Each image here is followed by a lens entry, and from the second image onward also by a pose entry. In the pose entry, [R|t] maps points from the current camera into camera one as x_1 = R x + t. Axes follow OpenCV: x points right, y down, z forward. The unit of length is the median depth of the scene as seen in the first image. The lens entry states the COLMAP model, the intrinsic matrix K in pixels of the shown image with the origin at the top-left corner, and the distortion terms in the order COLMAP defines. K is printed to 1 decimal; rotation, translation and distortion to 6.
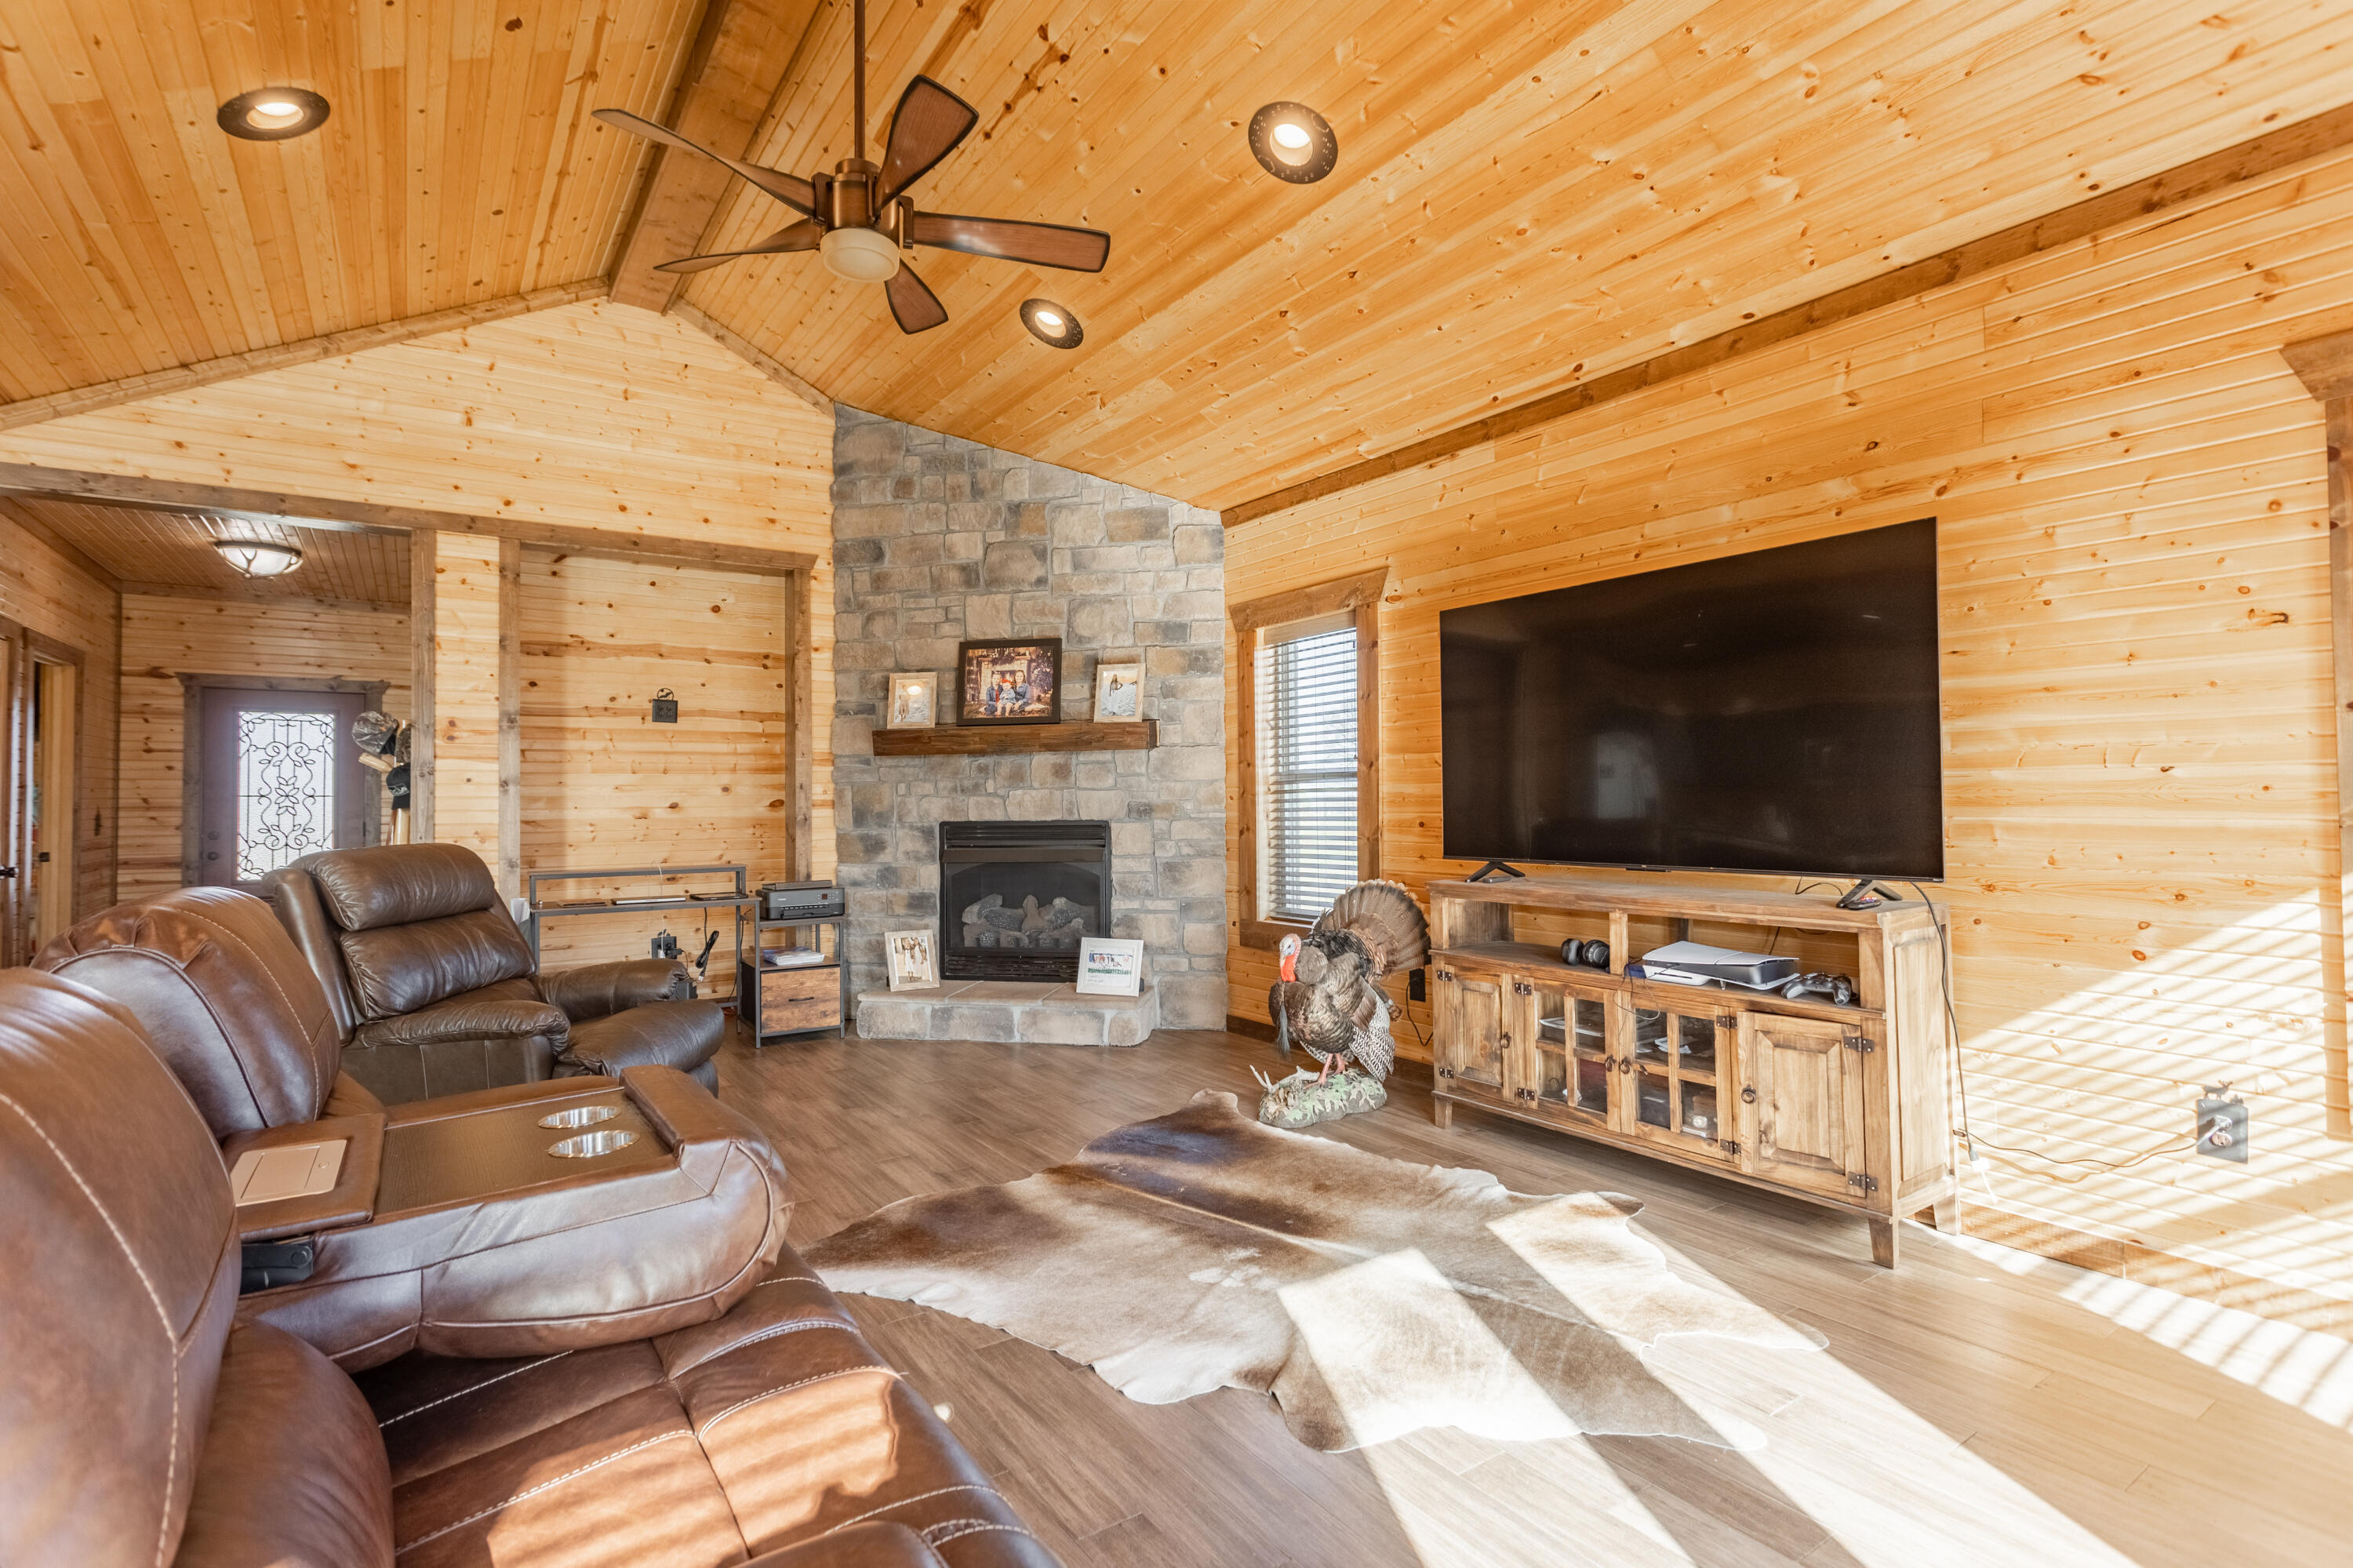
lens RADIAL K [[1095.8, 0, 1153.1], [0, 1095.8, 775.8], [0, 0, 1]] dist [-0.000031, 0.000139]
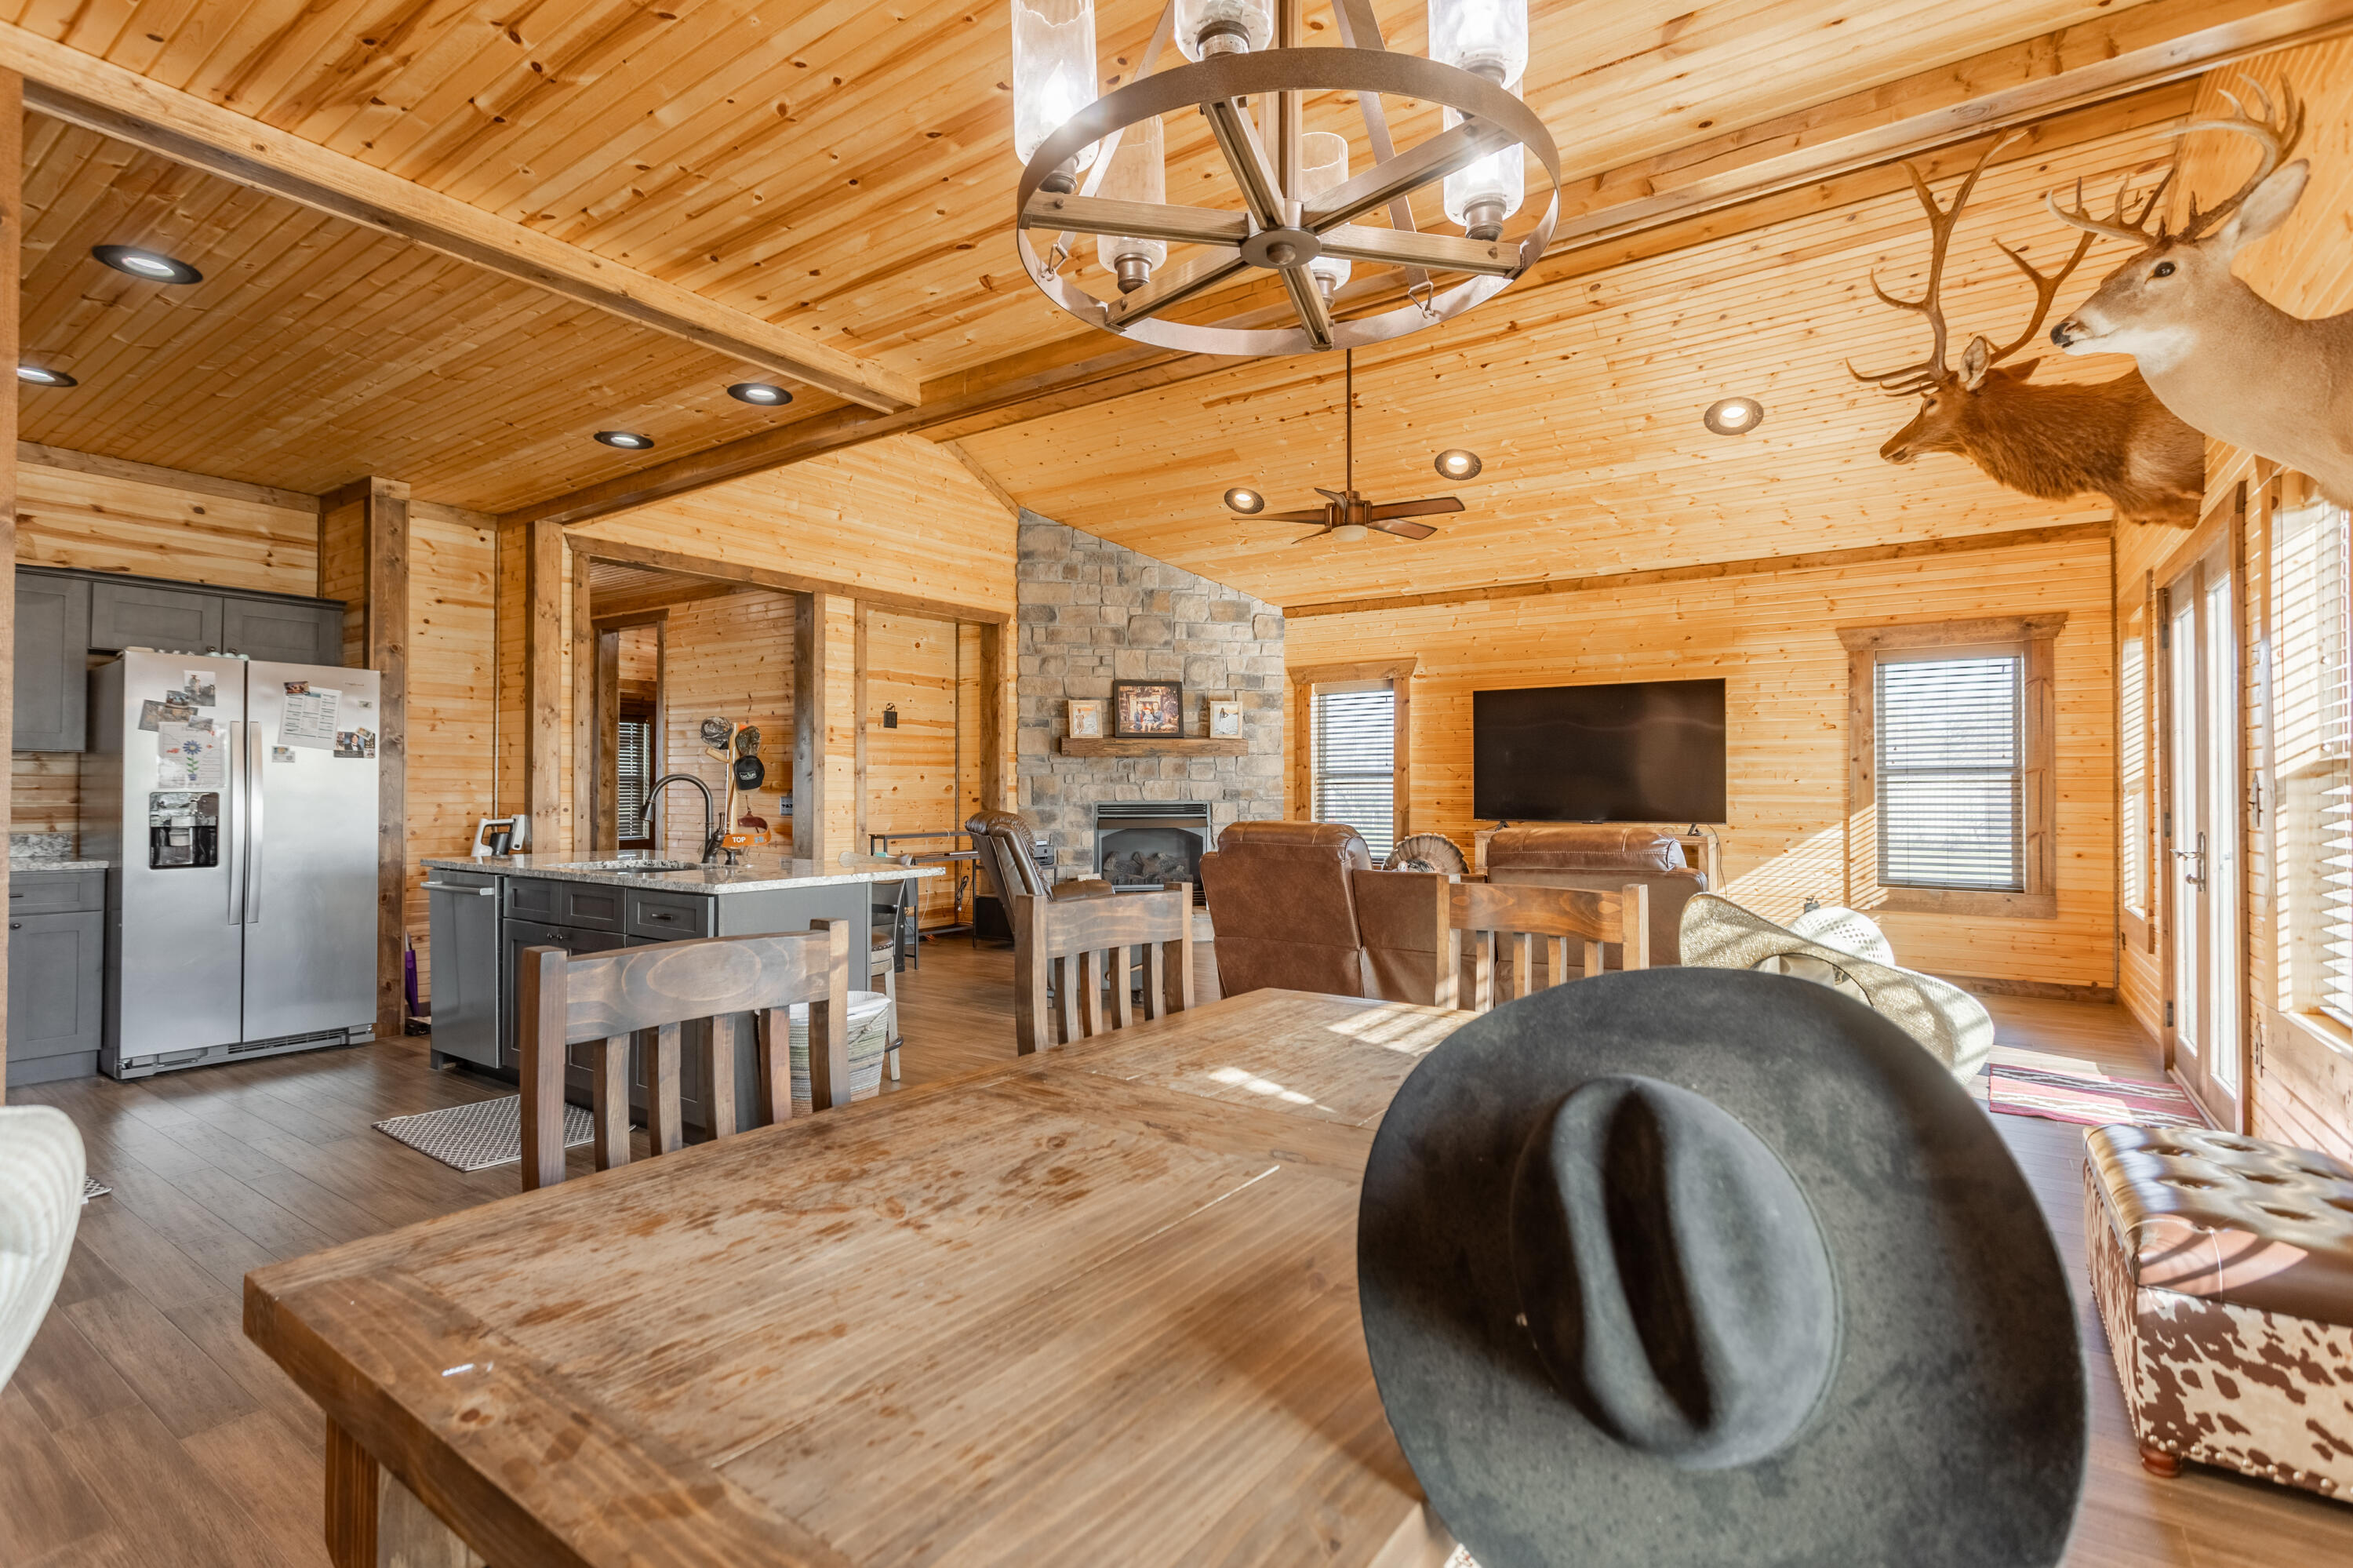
lens RADIAL K [[1095.8, 0, 1153.1], [0, 1095.8, 775.8], [0, 0, 1]] dist [-0.000031, 0.000139]
pose [[0.935597, 0.013344, 0.352817, -0.668644], [-0.016702, 0.999840, 0.006476, -0.003729], [-0.352674, -0.011952, 0.935670, -0.424066]]
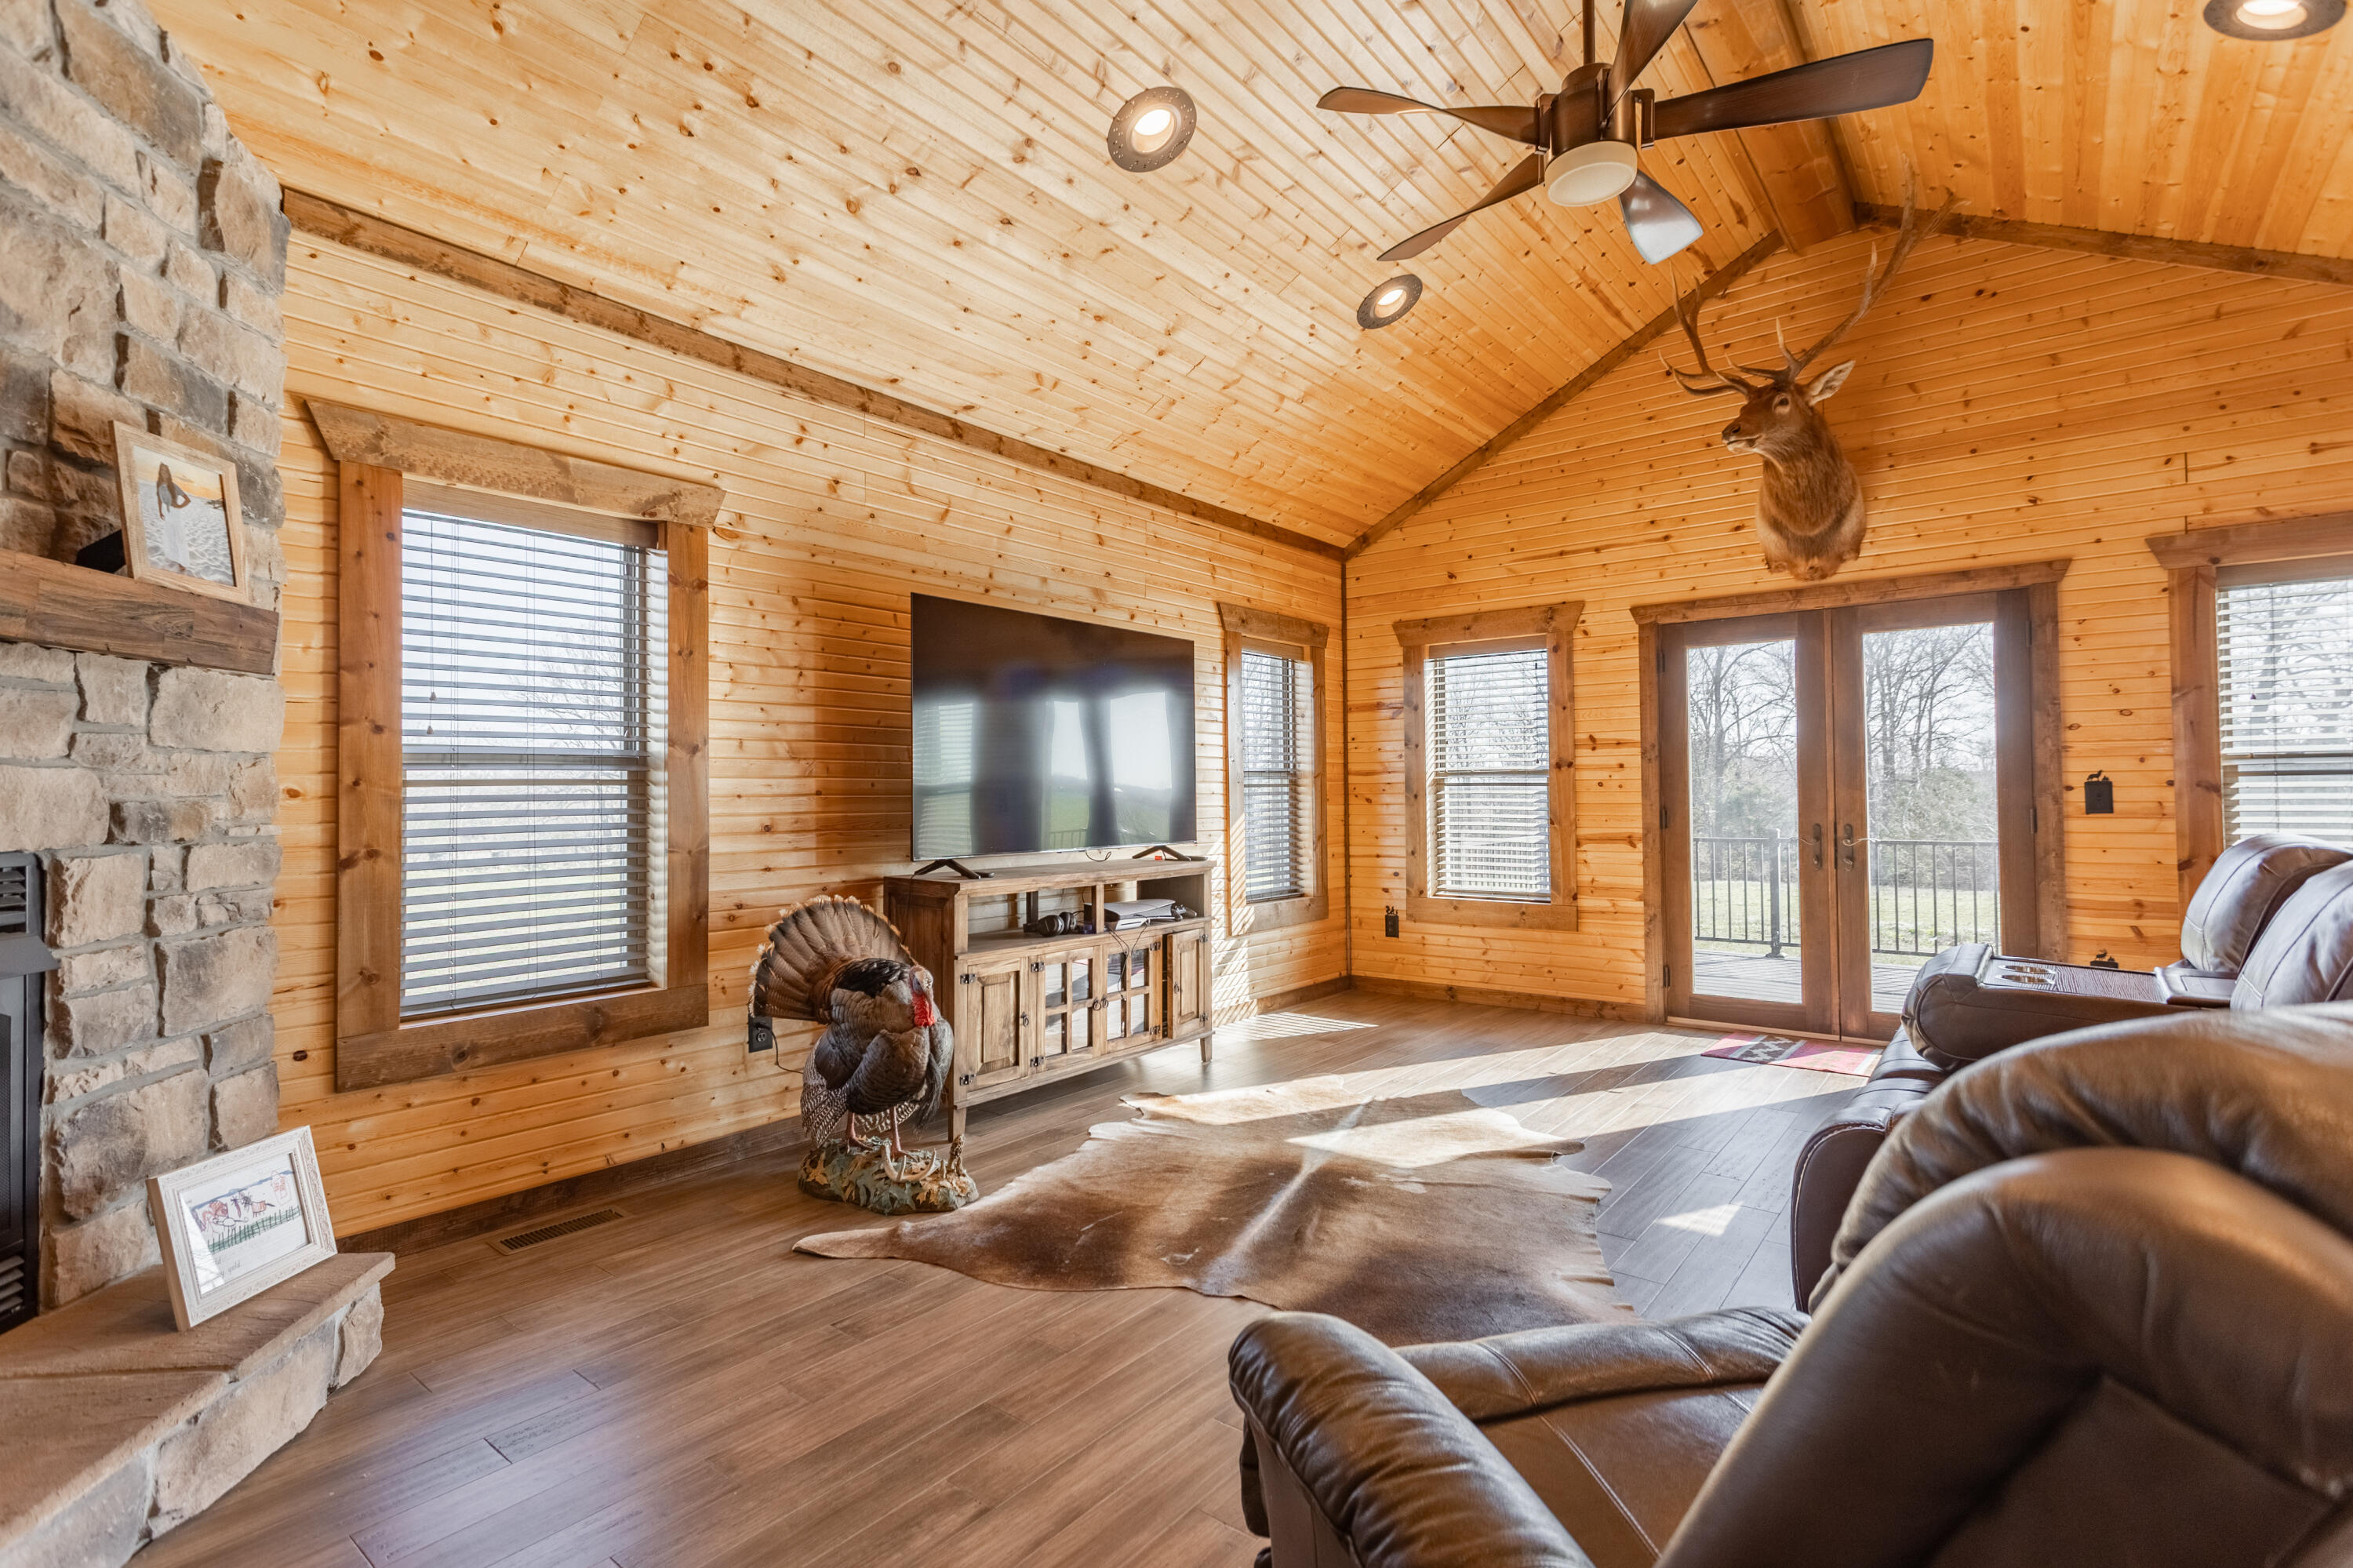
lens RADIAL K [[1095.8, 0, 1153.1], [0, 1095.8, 775.8], [0, 0, 1]] dist [-0.000031, 0.000139]
pose [[-0.281564, 0.031392, 0.959029, -0.485497], [-0.009148, 0.999331, -0.035397, 0.025081], [-0.959499, -0.018739, -0.281089, 0.762350]]
